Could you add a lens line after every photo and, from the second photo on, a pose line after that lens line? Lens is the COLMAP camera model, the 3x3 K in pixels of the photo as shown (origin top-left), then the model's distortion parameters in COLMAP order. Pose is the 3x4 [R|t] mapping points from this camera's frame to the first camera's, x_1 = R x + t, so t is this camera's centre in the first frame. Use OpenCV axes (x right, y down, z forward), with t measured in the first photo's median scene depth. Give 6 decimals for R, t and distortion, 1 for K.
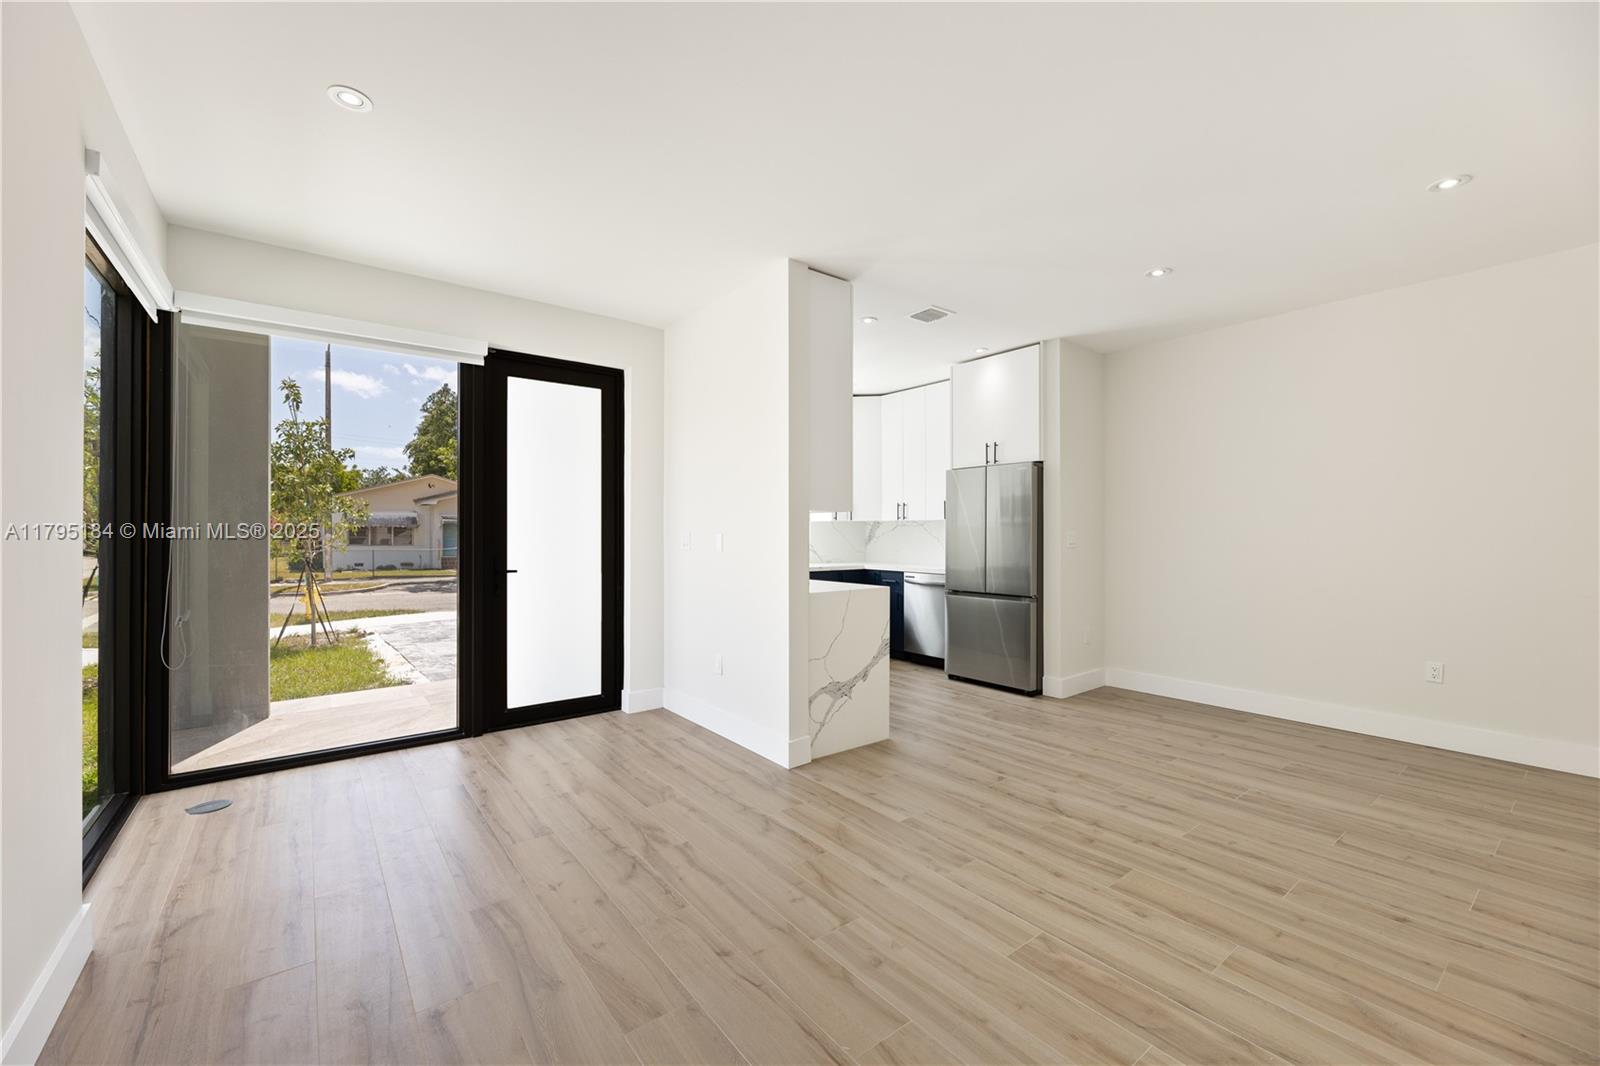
lens RADIAL K [[641.6, 0, 782.2], [0, 641.6, 533.5], [0, 0, 1]] dist [-0.002907, -0.000010]
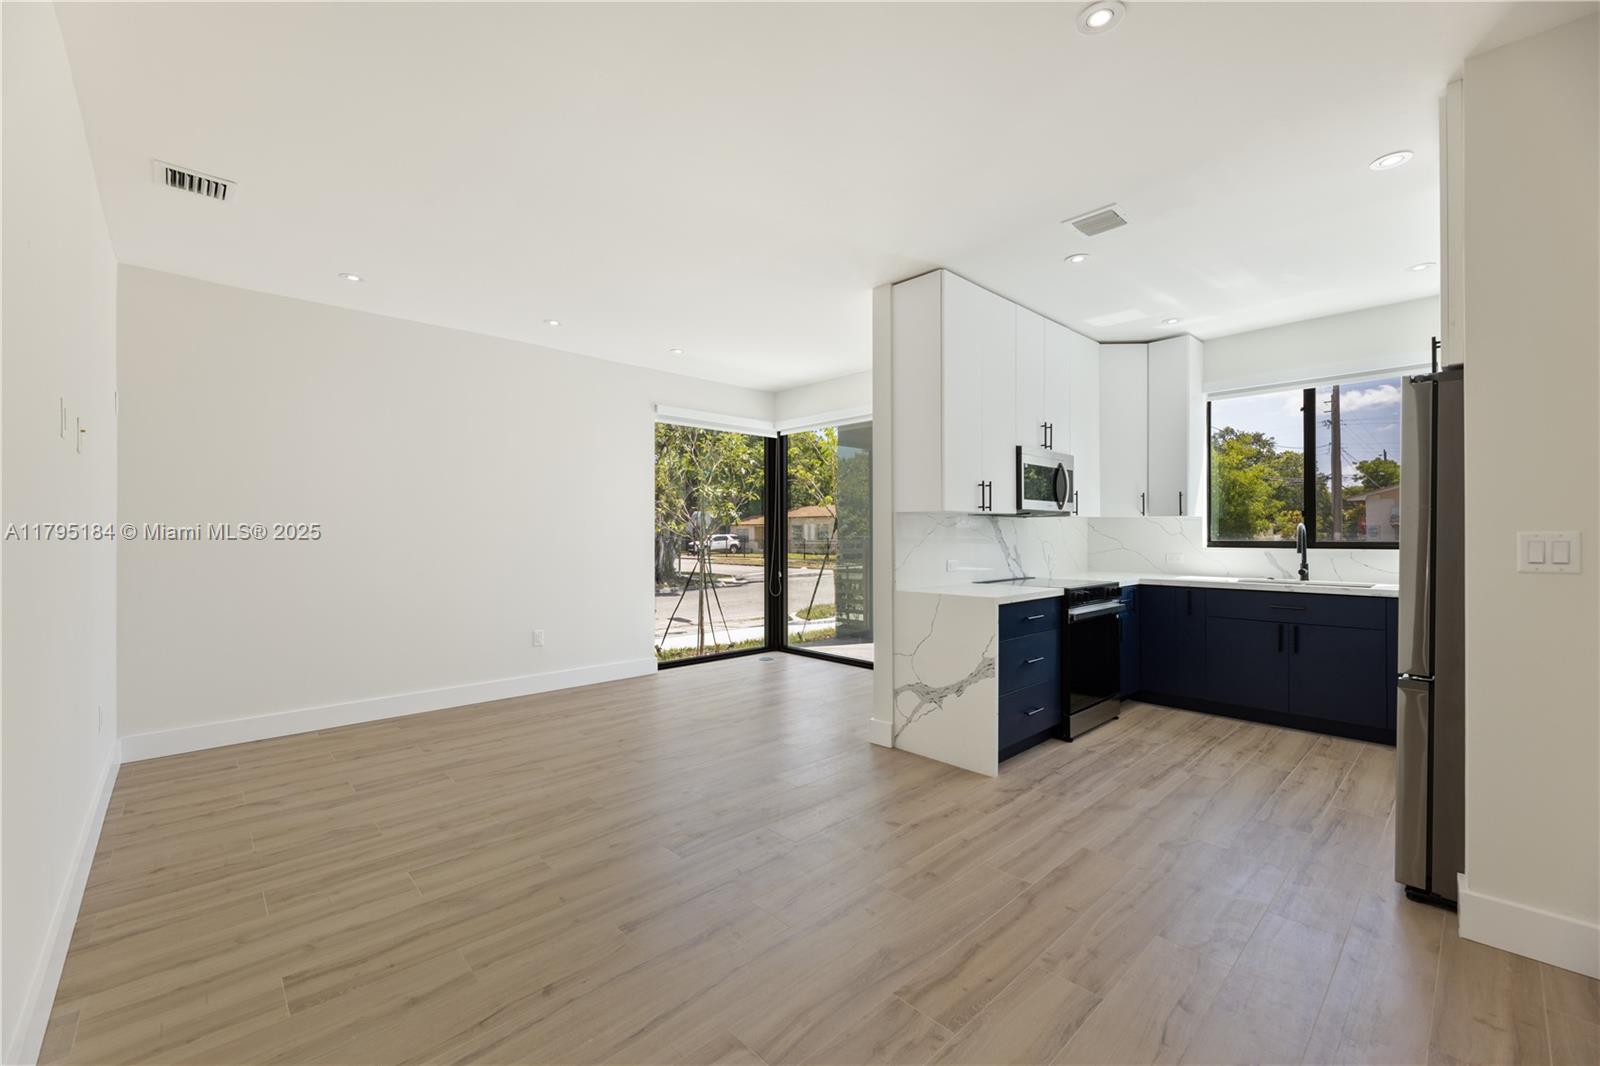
lens RADIAL K [[641.6, 0, 793.7], [0, 641.6, 531.1], [0, 0, 1]] dist [-0.002907, -0.000010]
pose [[0.111855, -0.000646, -0.993724, 1.243615], [-0.001275, 0.999999, -0.000793, -0.002936], [0.993724, 0.001355, 0.111854, 0.825870]]
